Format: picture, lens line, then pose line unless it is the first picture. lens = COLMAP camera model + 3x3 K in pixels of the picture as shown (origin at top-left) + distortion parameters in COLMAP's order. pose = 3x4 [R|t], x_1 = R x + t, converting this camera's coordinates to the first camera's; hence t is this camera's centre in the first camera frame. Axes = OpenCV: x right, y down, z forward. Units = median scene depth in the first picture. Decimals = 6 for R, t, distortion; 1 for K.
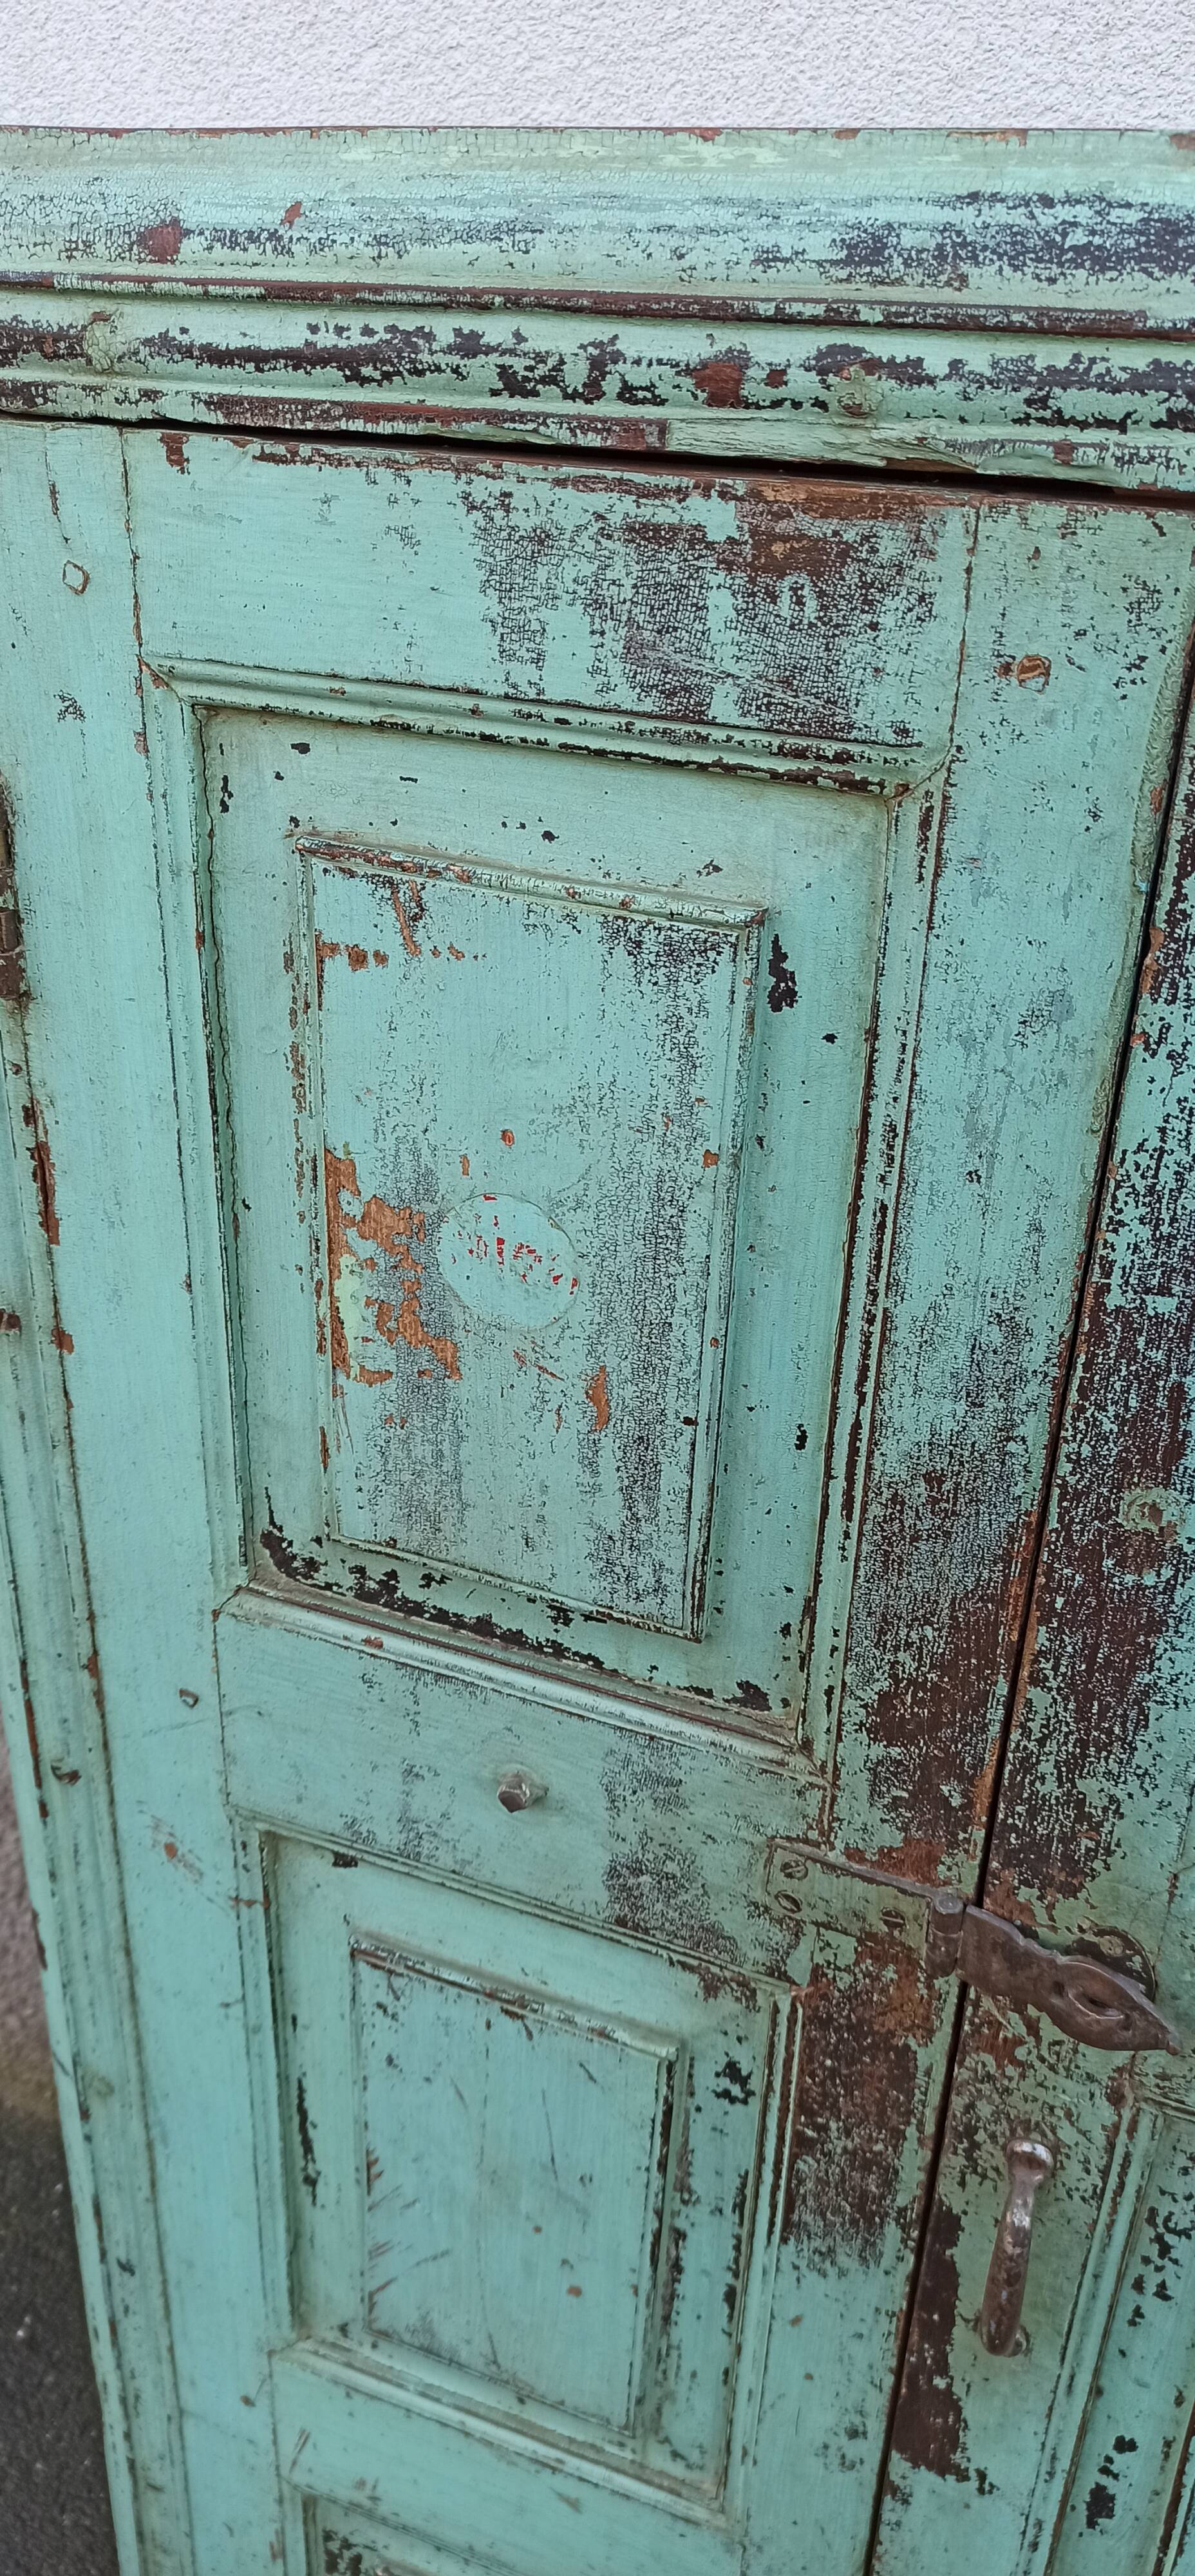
lens RADIAL K [[1936.0, 0, 604.7], [0, 1936.0, 1266.0], [0, 0, 1]] dist [0.059203, -0.066249]
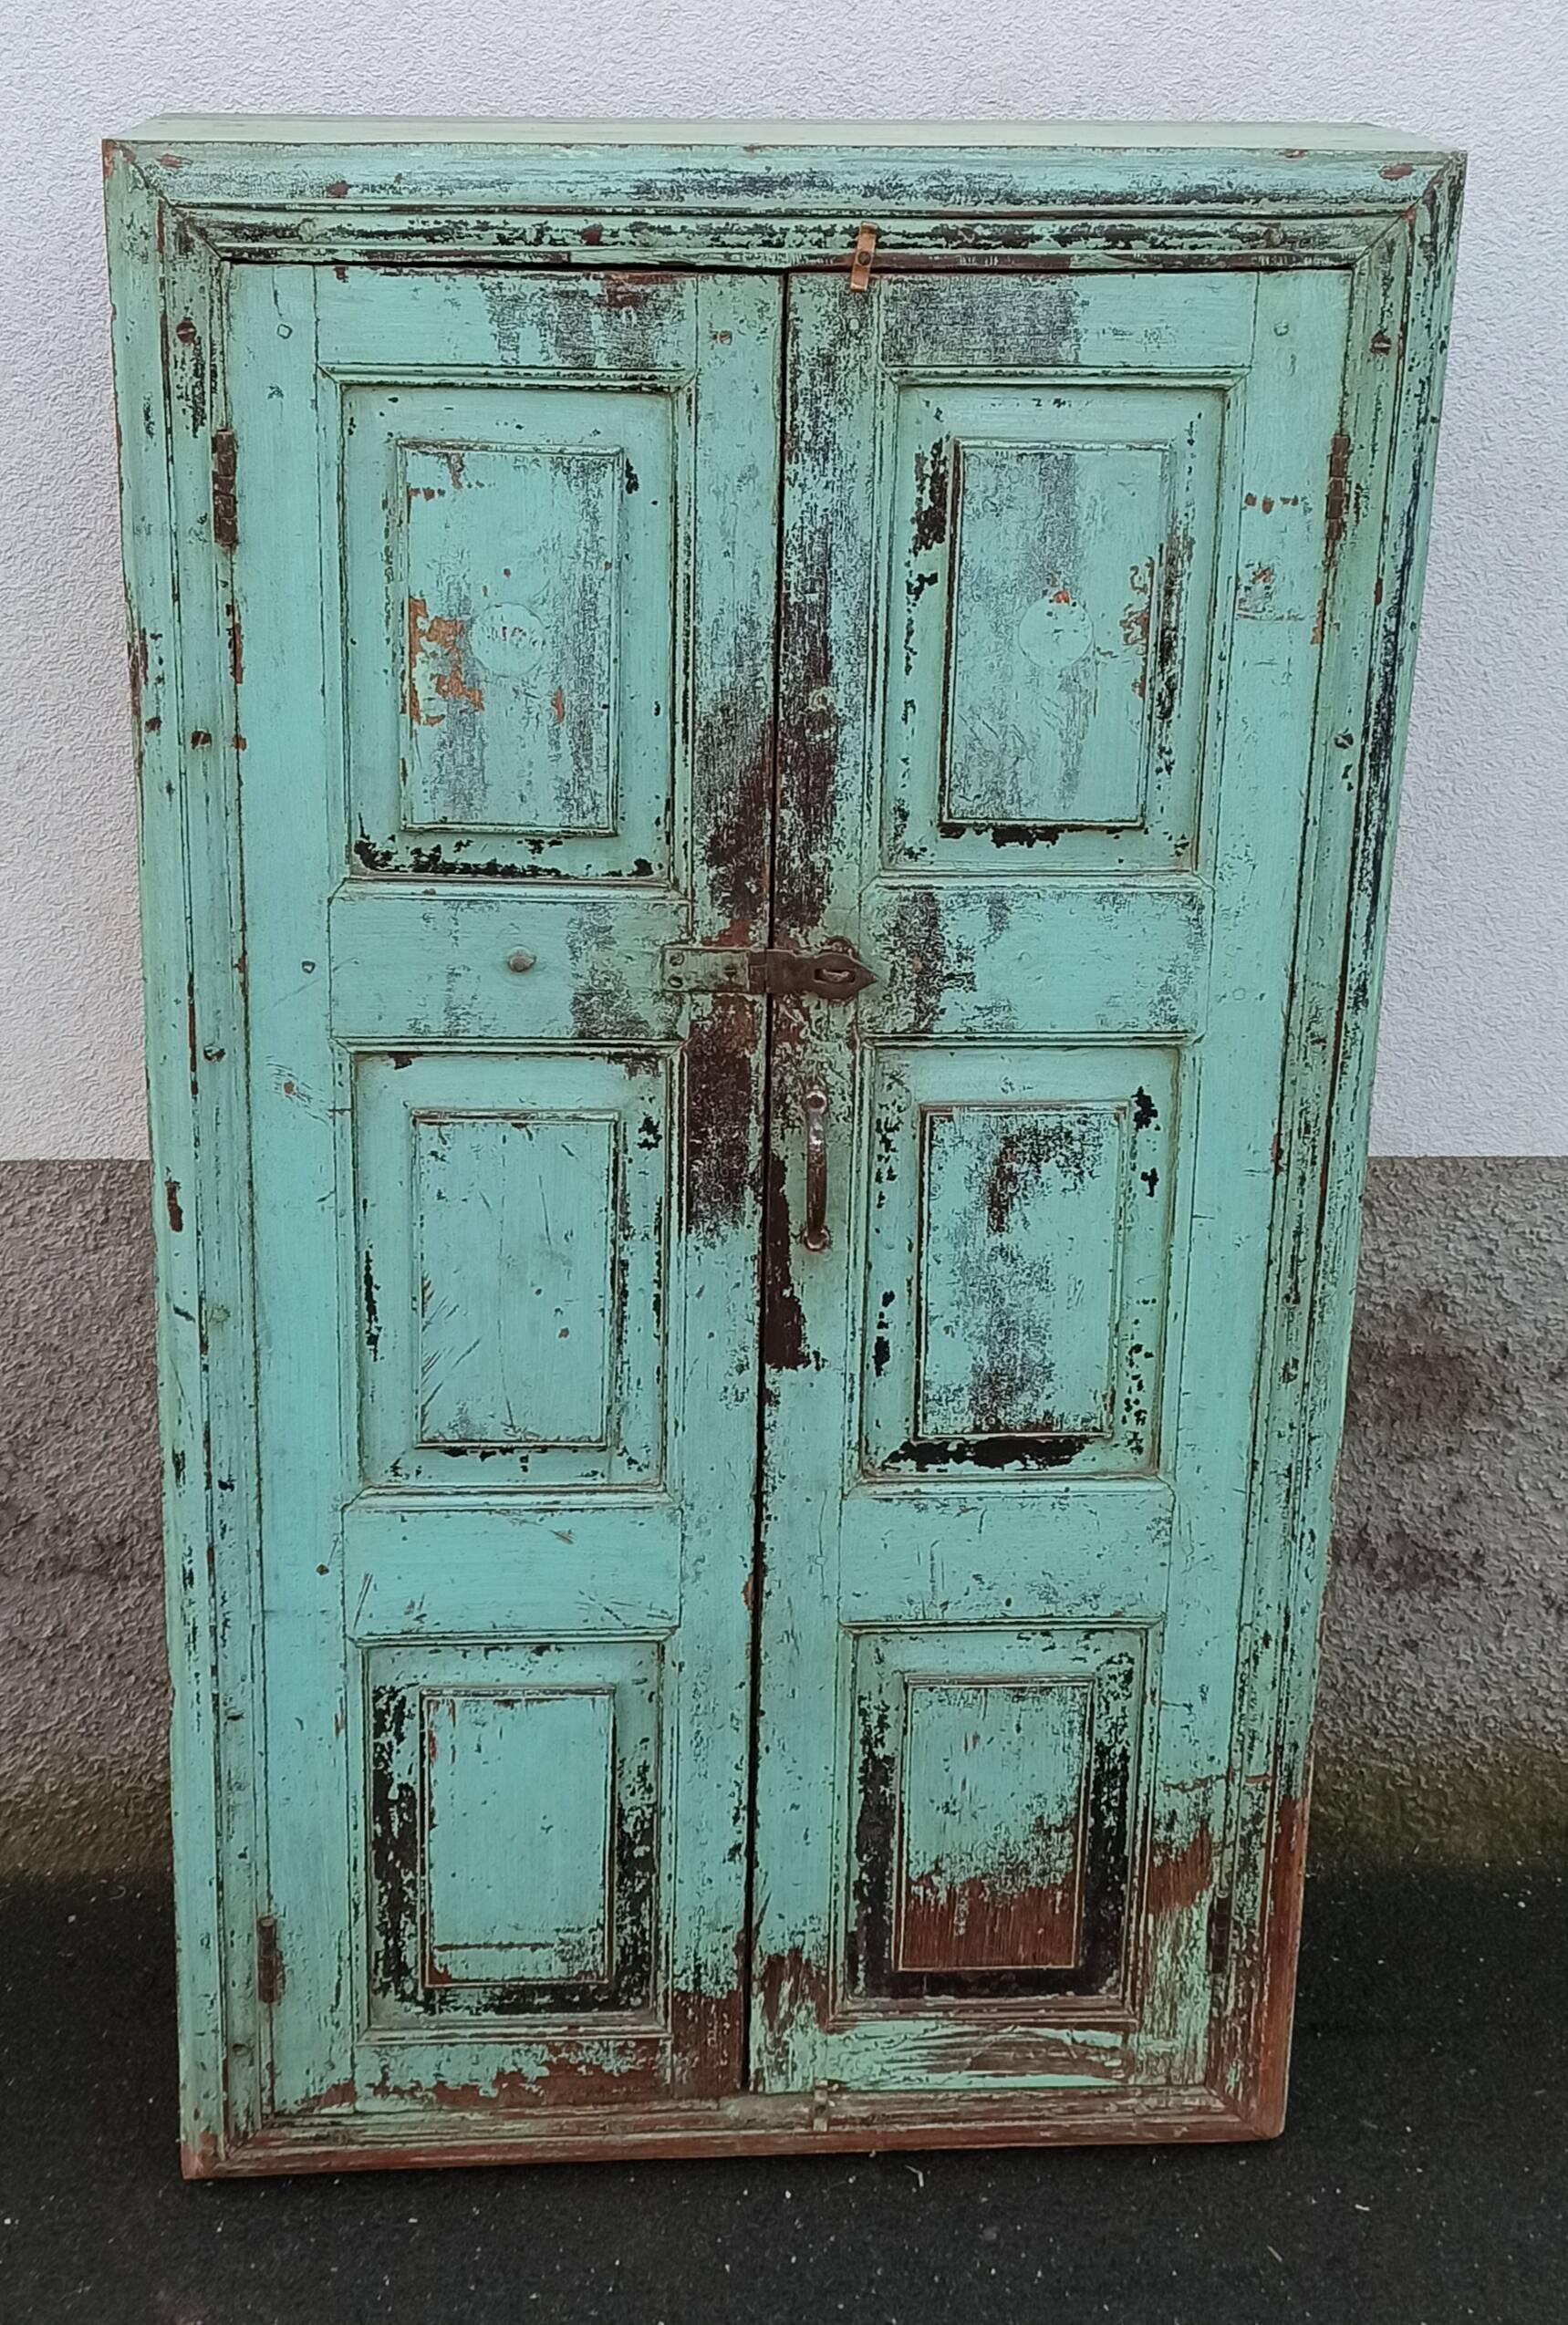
lens RADIAL K [[3158.8, 0, 830.6], [0, 3158.8, 977.0], [0, 0, 1]] dist [0.064960, 0.000000]
pose [[0.907555, -0.139340, 0.396142, -1.093910], [0.202989, 0.971378, -0.123370, 0.810942], [-0.367613, 0.192378, 0.909863, -2.060522]]
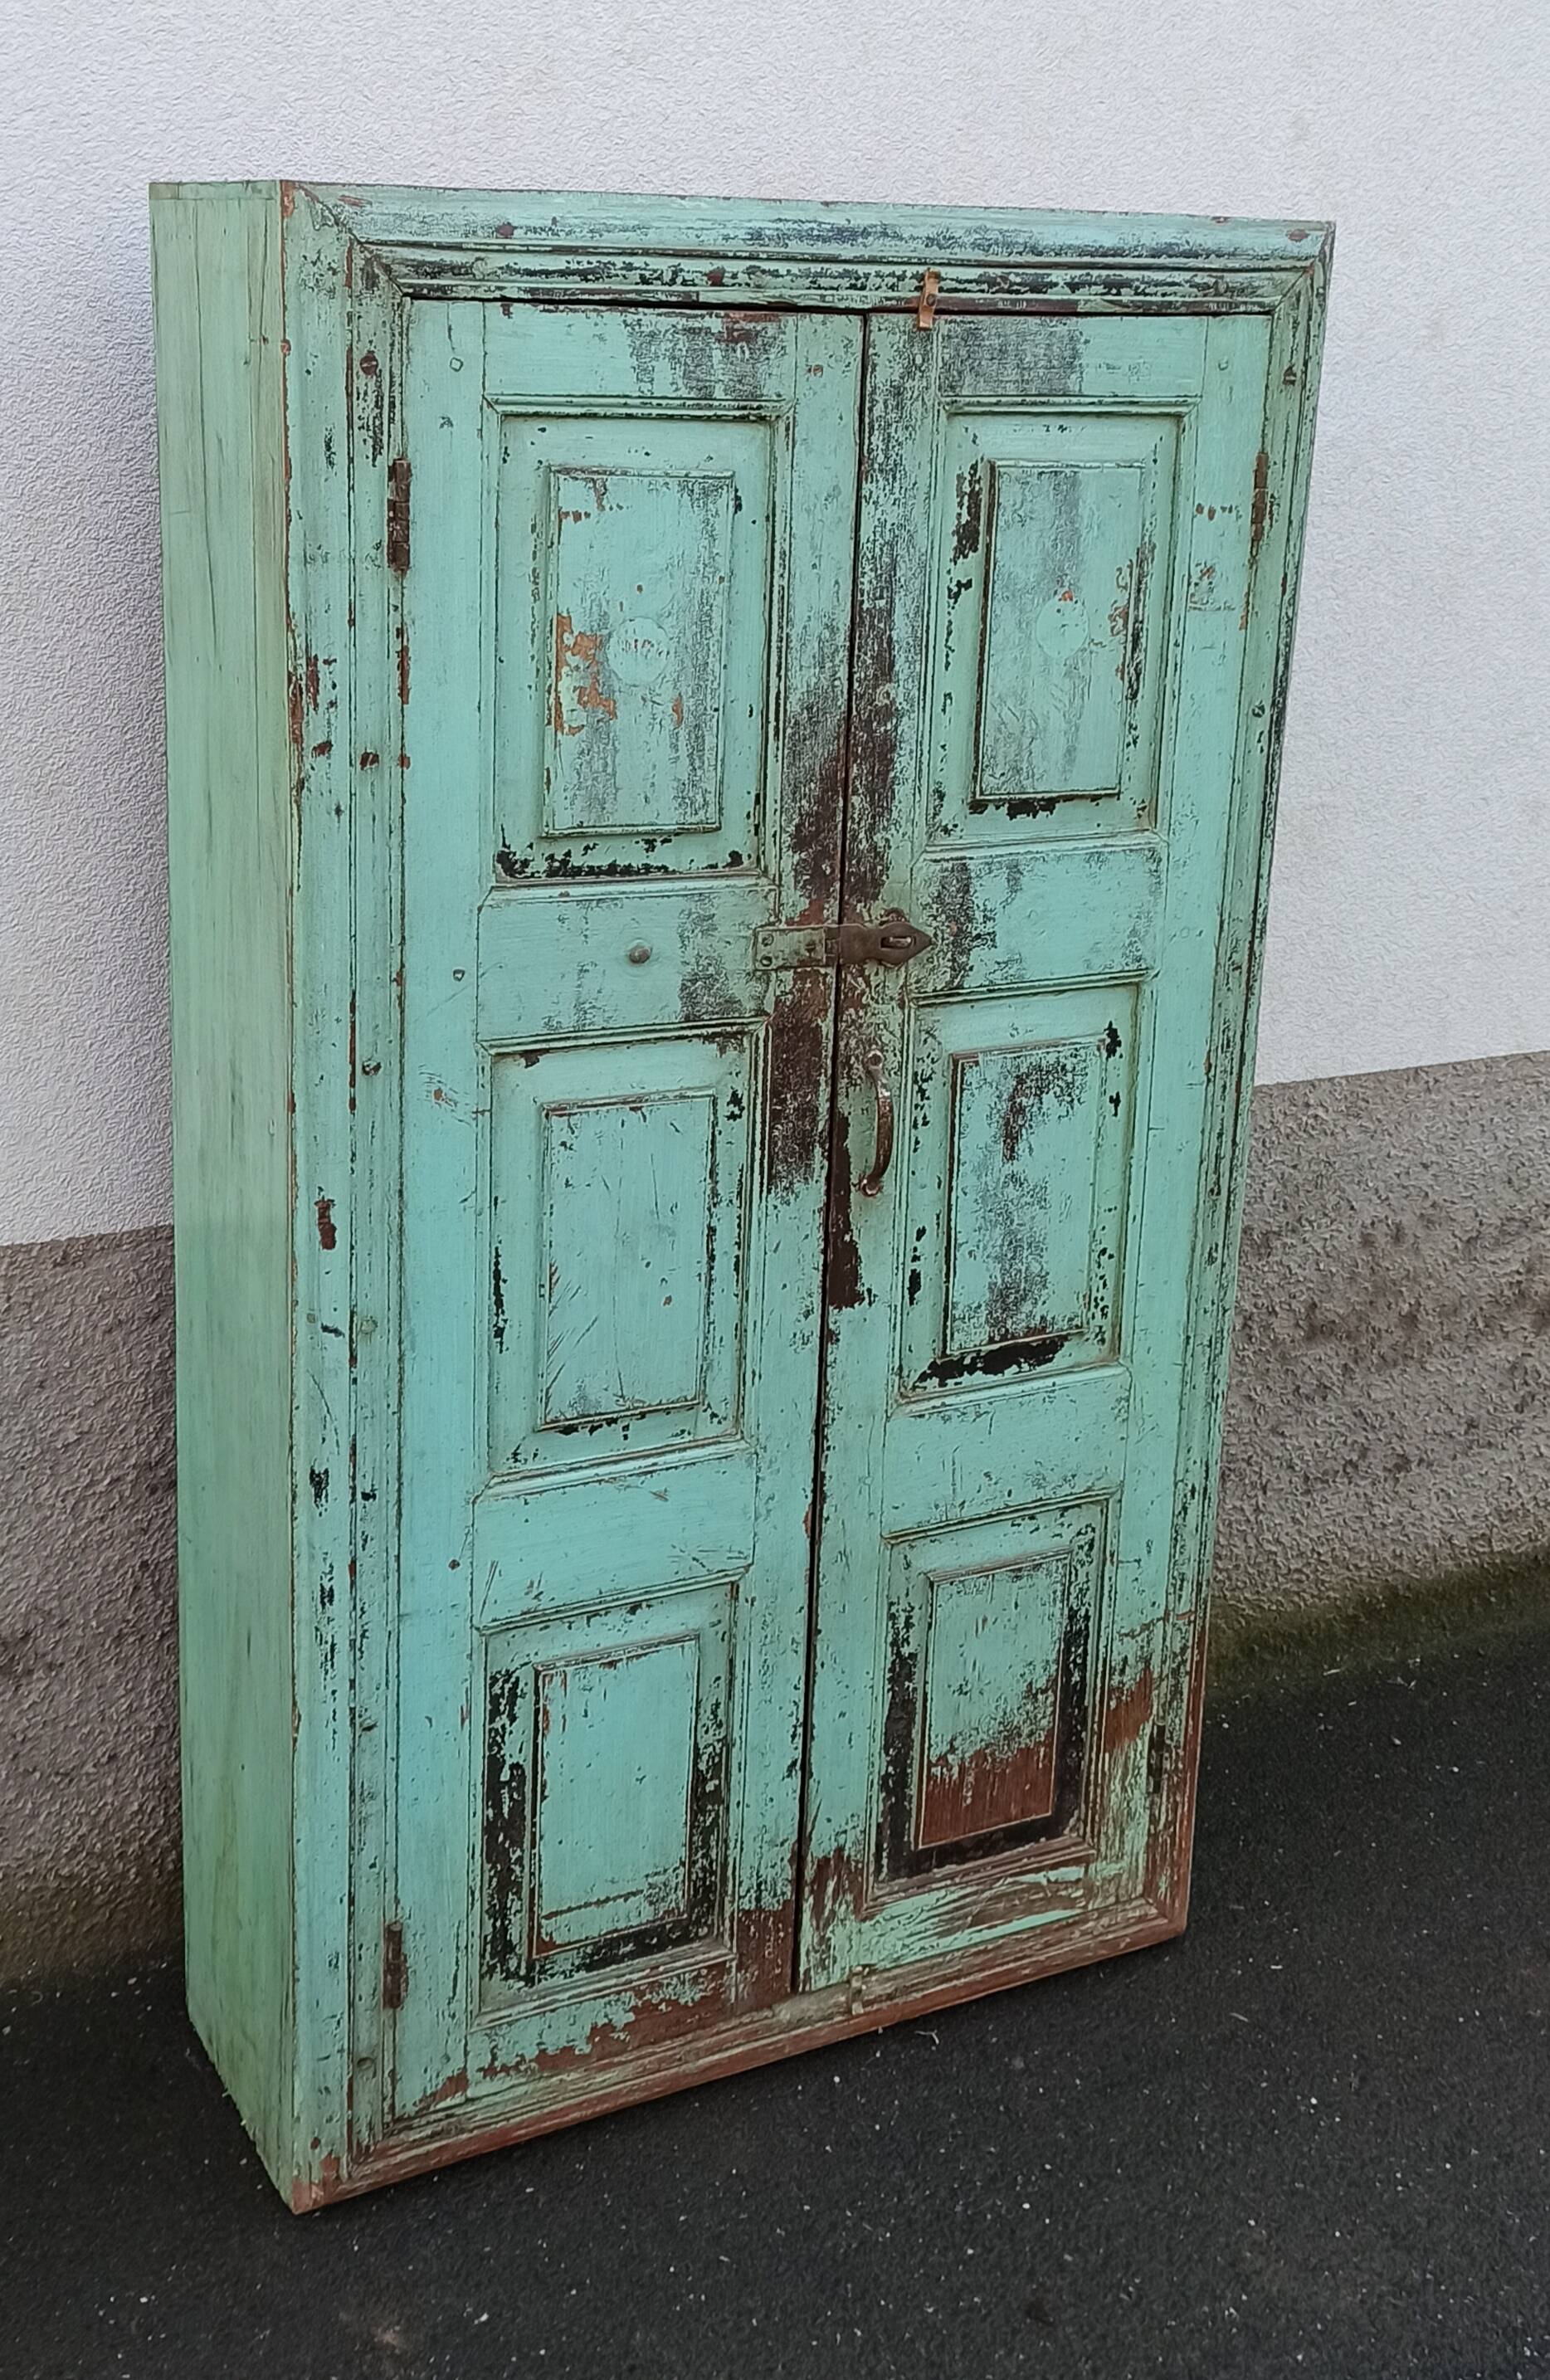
lens RADIAL K [[2848.7, 0, 836.4], [0, 2848.7, 1031.8], [0, 0, 1]] dist [0.065205, 0.000000]
pose [[0.642704, -0.201348, 0.739182, -2.373764], [0.348817, 0.935943, -0.048346, 0.634122], [-0.682098, 0.288912, 0.671768, -1.212486]]
